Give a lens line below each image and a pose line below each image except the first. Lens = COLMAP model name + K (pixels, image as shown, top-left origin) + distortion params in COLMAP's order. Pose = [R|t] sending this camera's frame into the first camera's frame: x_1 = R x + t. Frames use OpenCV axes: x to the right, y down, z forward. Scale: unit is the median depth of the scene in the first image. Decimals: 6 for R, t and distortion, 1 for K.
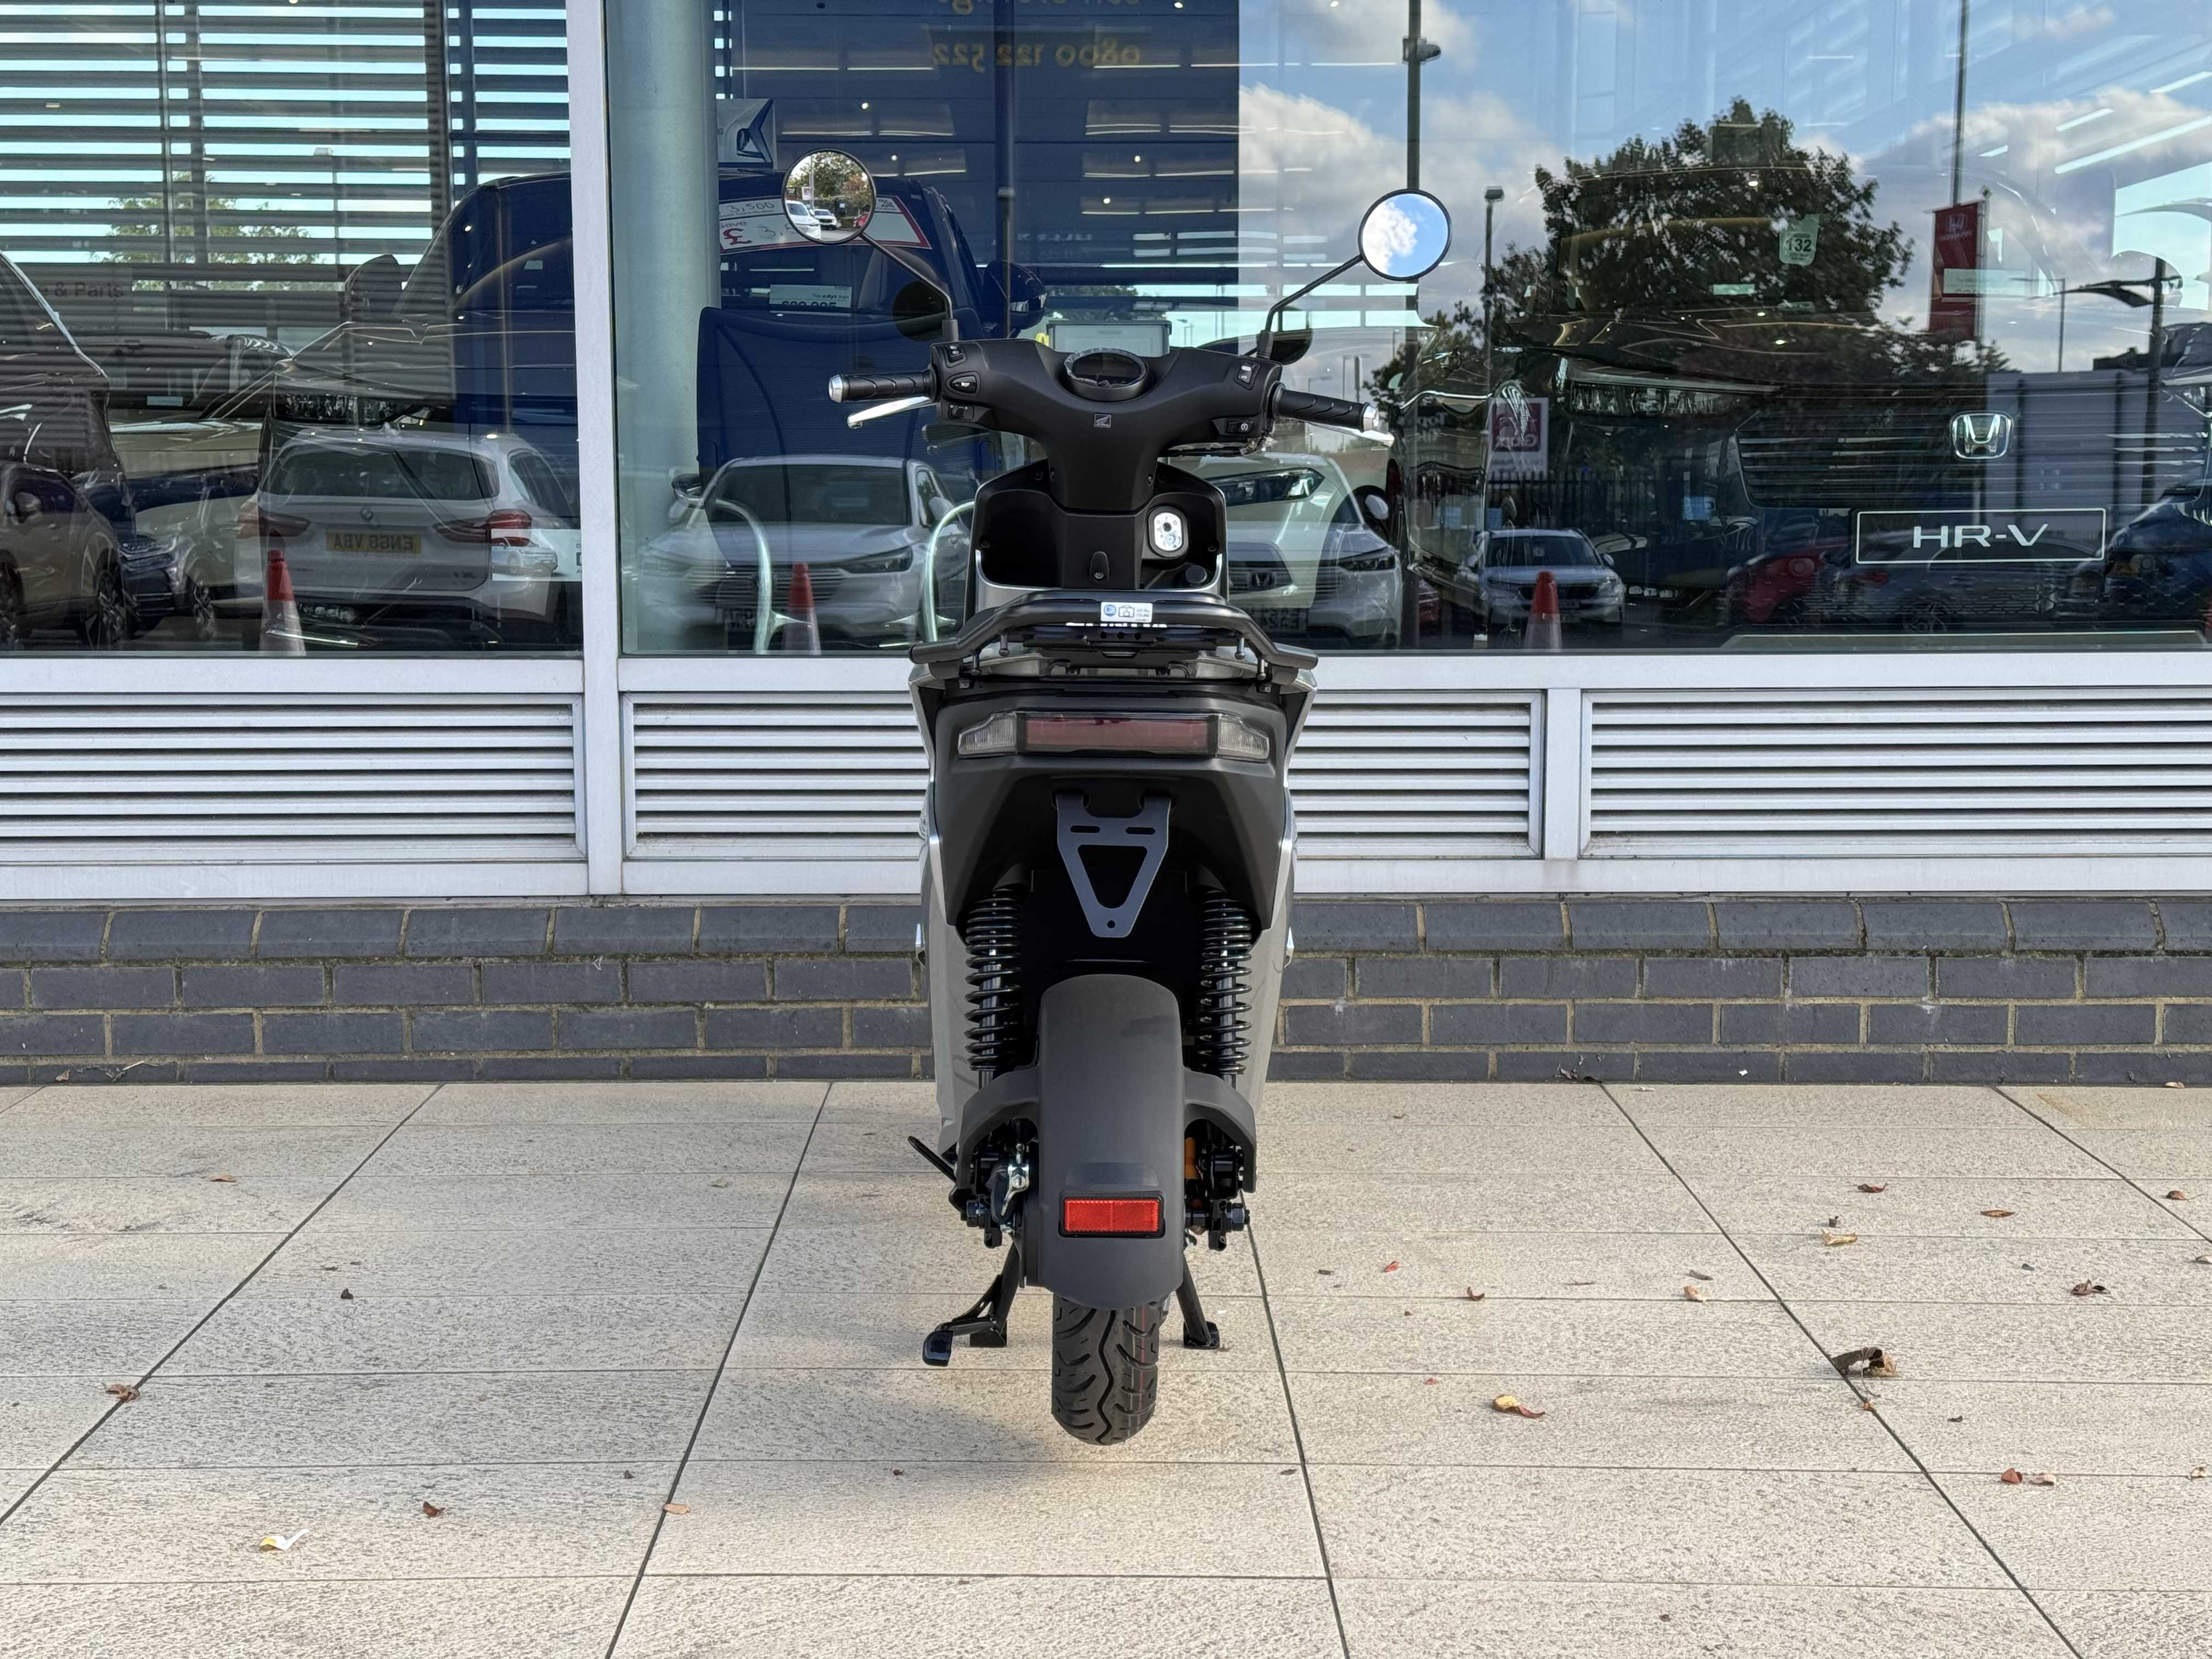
lens RADIAL K [[3076.3, 0, 1101.5], [0, 3076.3, 833.7], [0, 0, 1]] dist [0.210462, -0.446159]
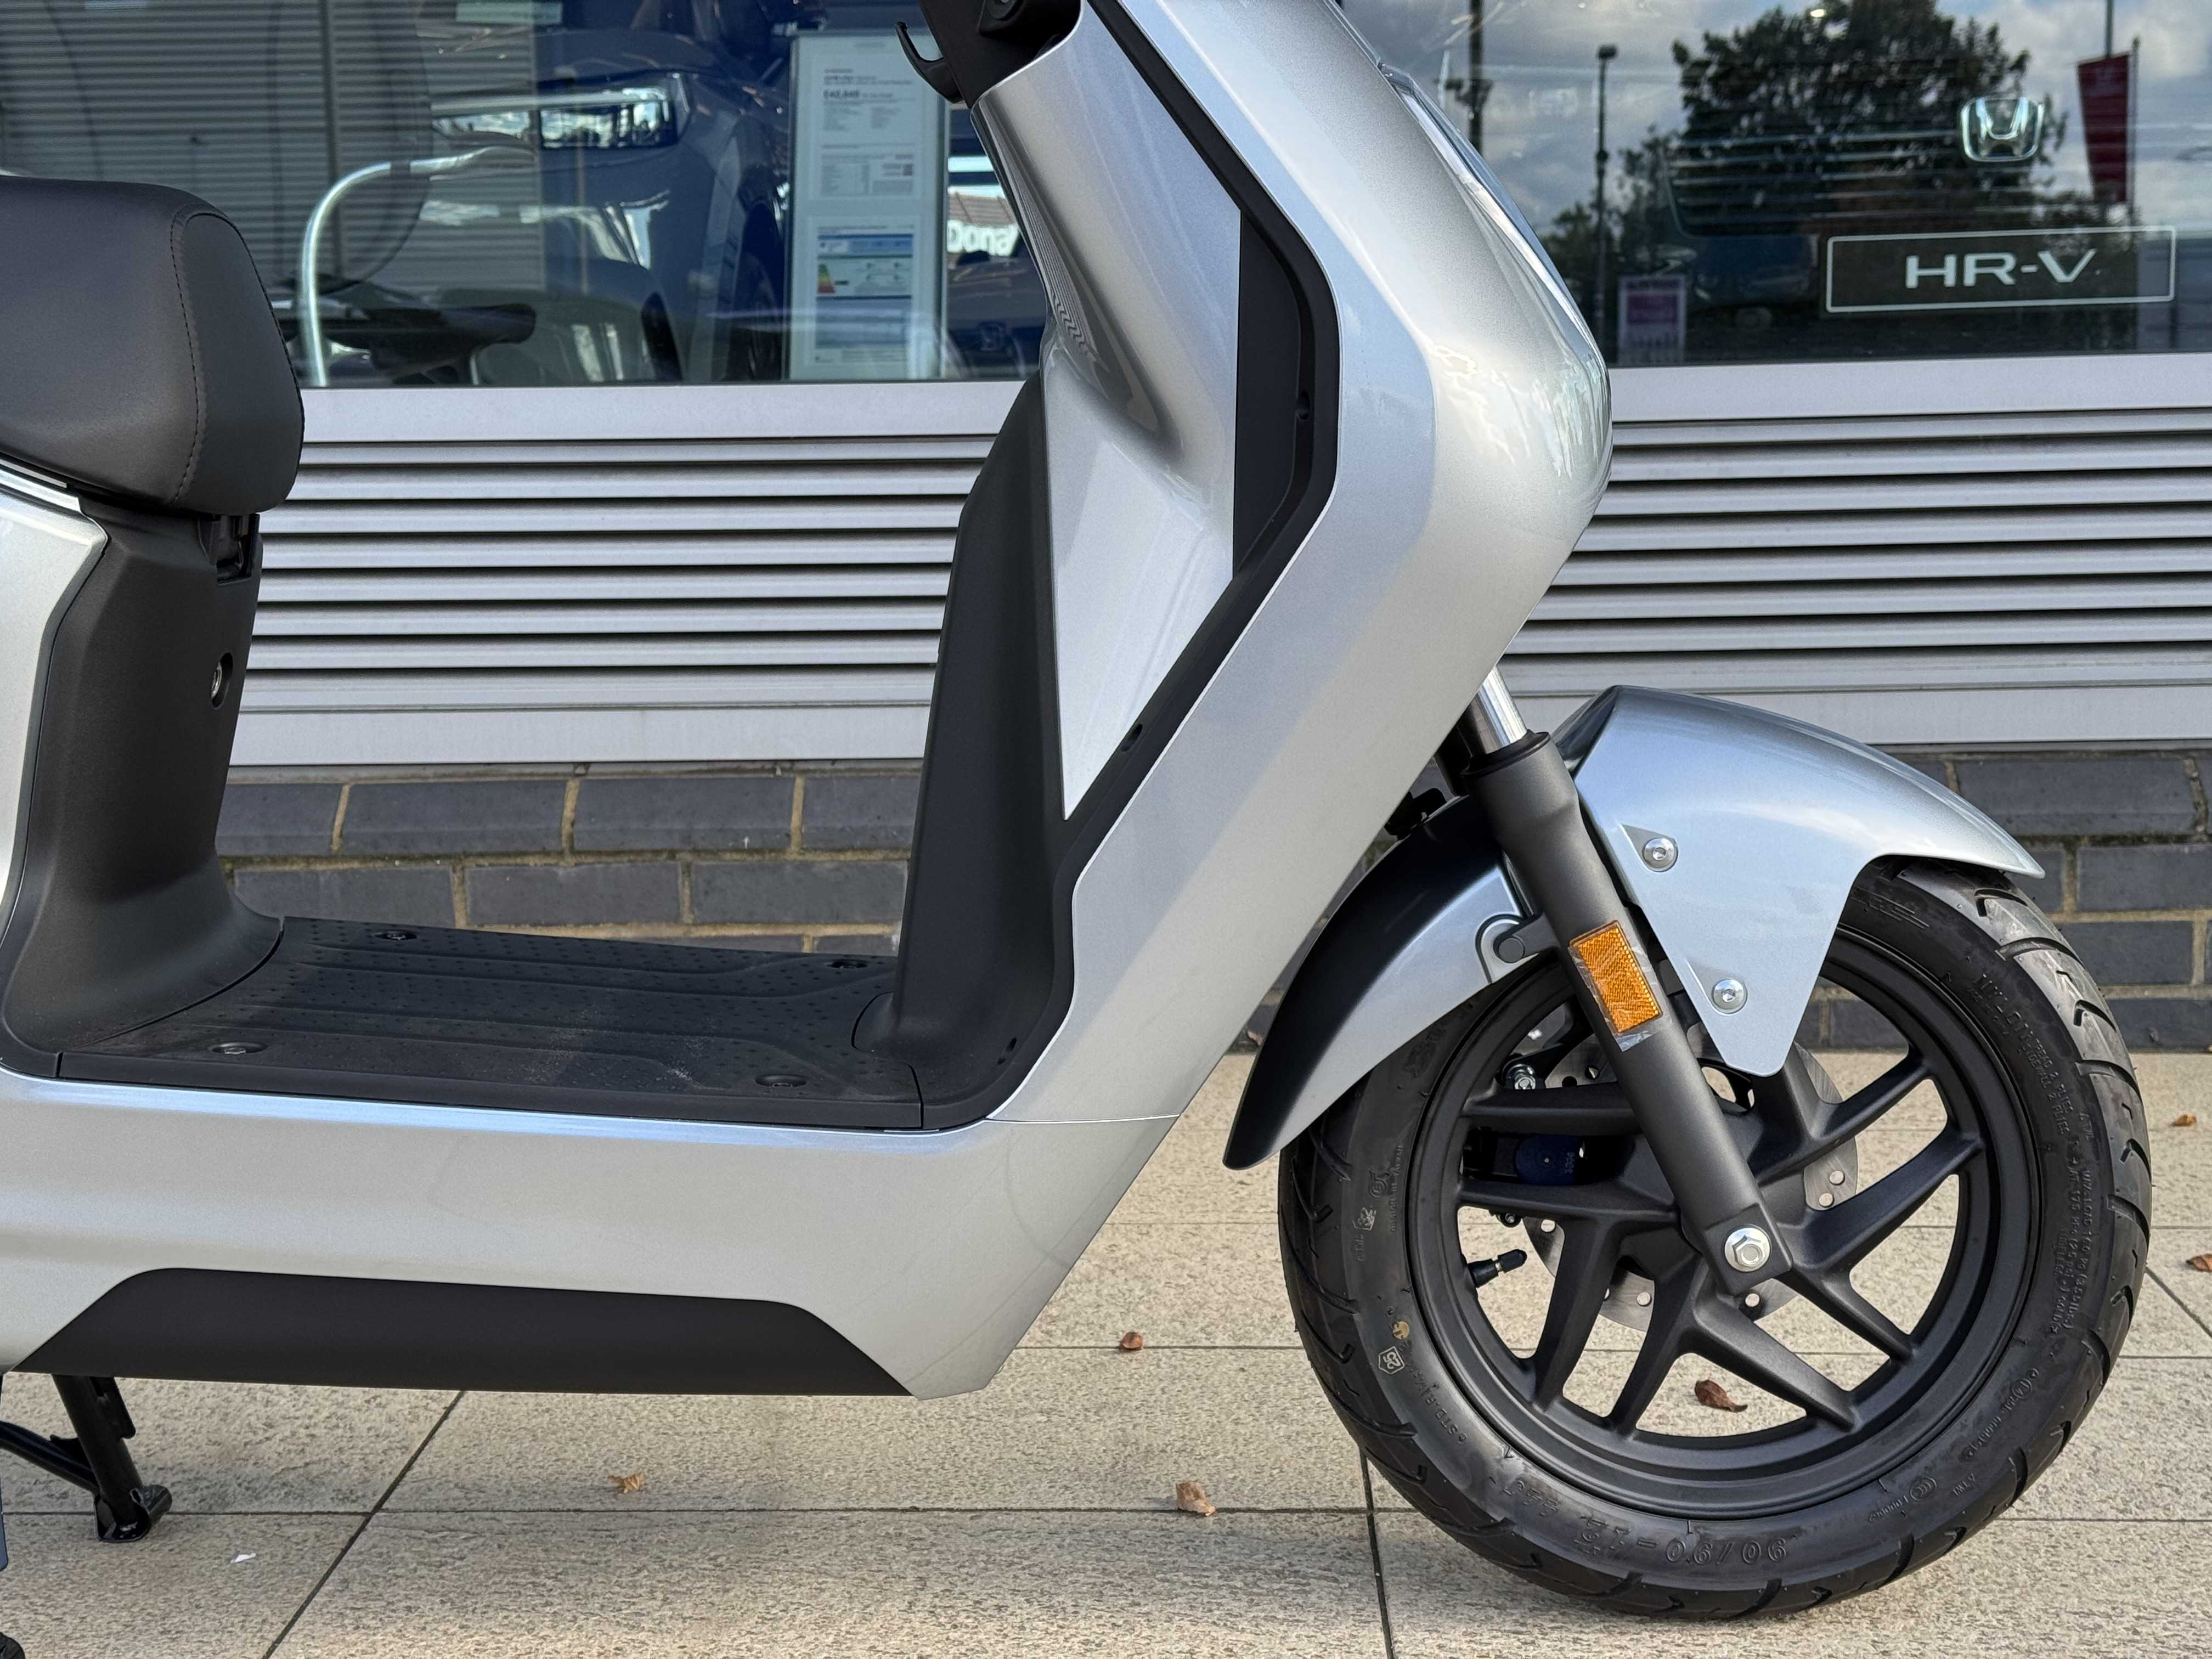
lens RADIAL K [[3069.6, 0, 1101.9], [0, 3069.6, 827.3], [0, 0, 1]] dist [0.212157, -0.445258]
pose [[0.998735, -0.009056, -0.049470, 0.150842], [0.010333, 0.999618, 0.025626, 0.017769], [0.049219, -0.026105, 0.998447, 0.368900]]
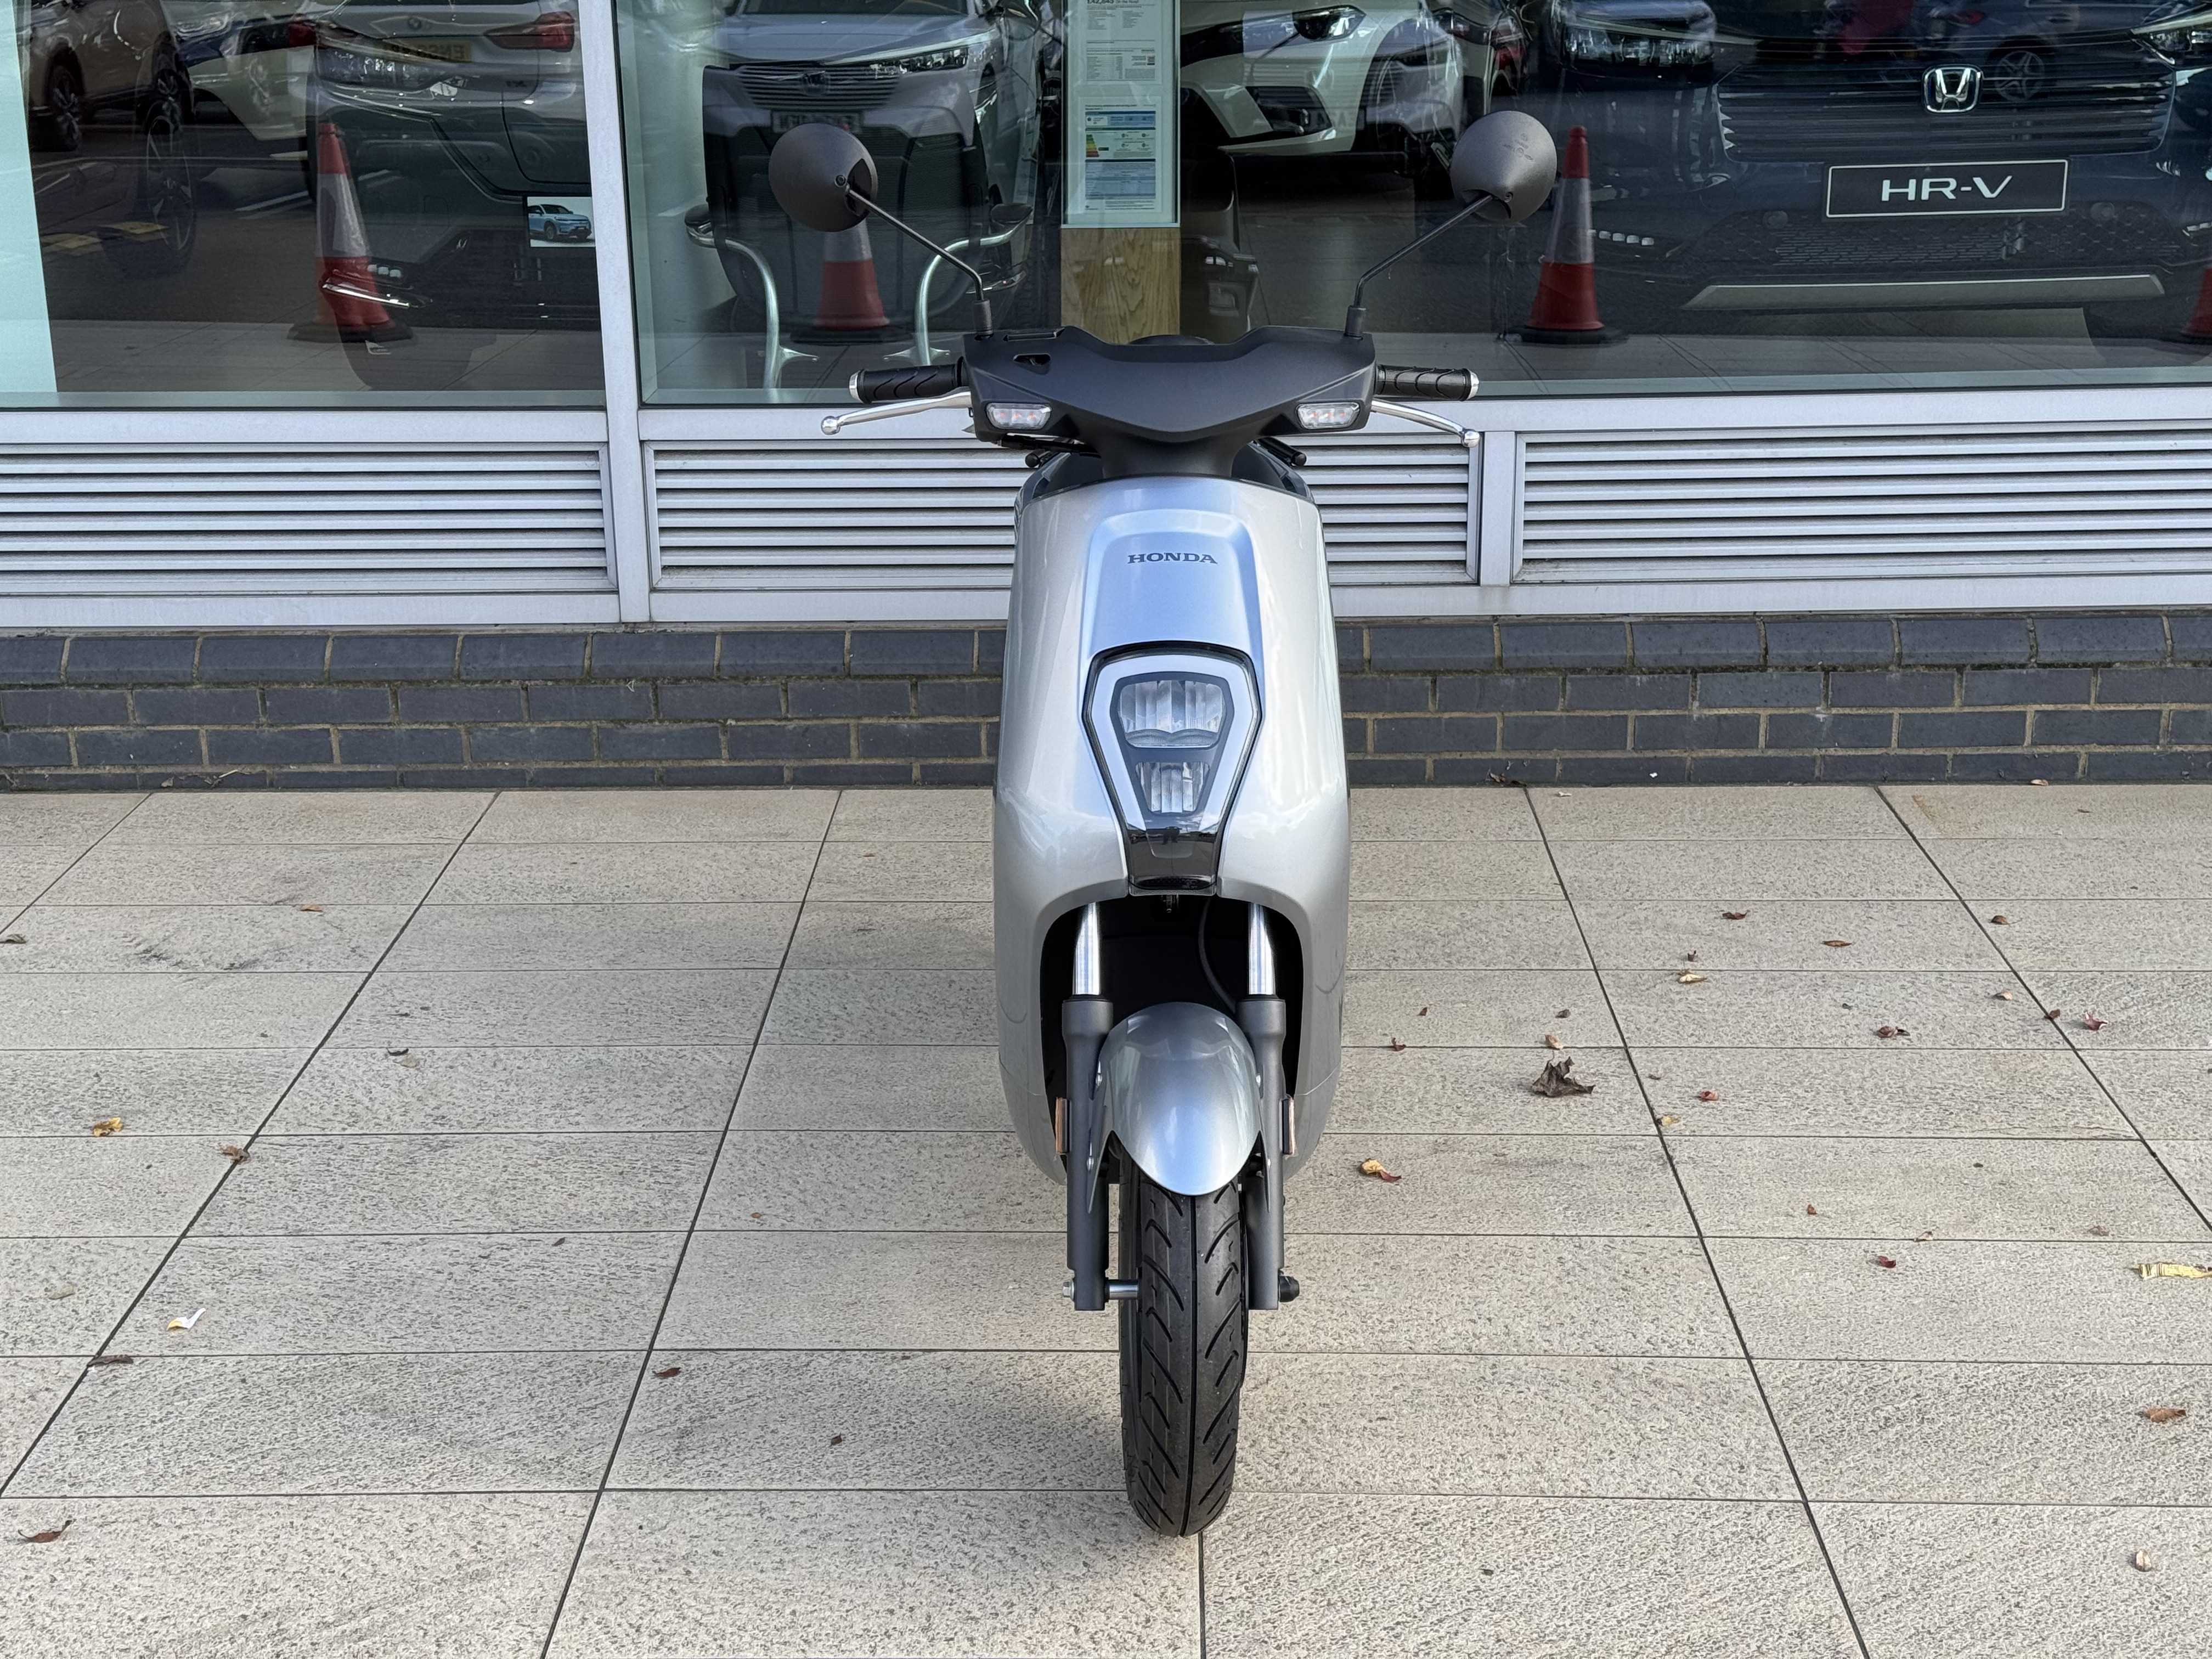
lens RADIAL K [[3083.9, 0, 1104.7], [0, 3083.9, 831.5], [0, 0, 1]] dist [0.193609, -0.348514]
pose [[0.999574, -0.002936, -0.029053, 0.041422], [0.008314, 0.982370, 0.186760, -0.114193], [0.027992, -0.186922, 0.981976, -0.108992]]
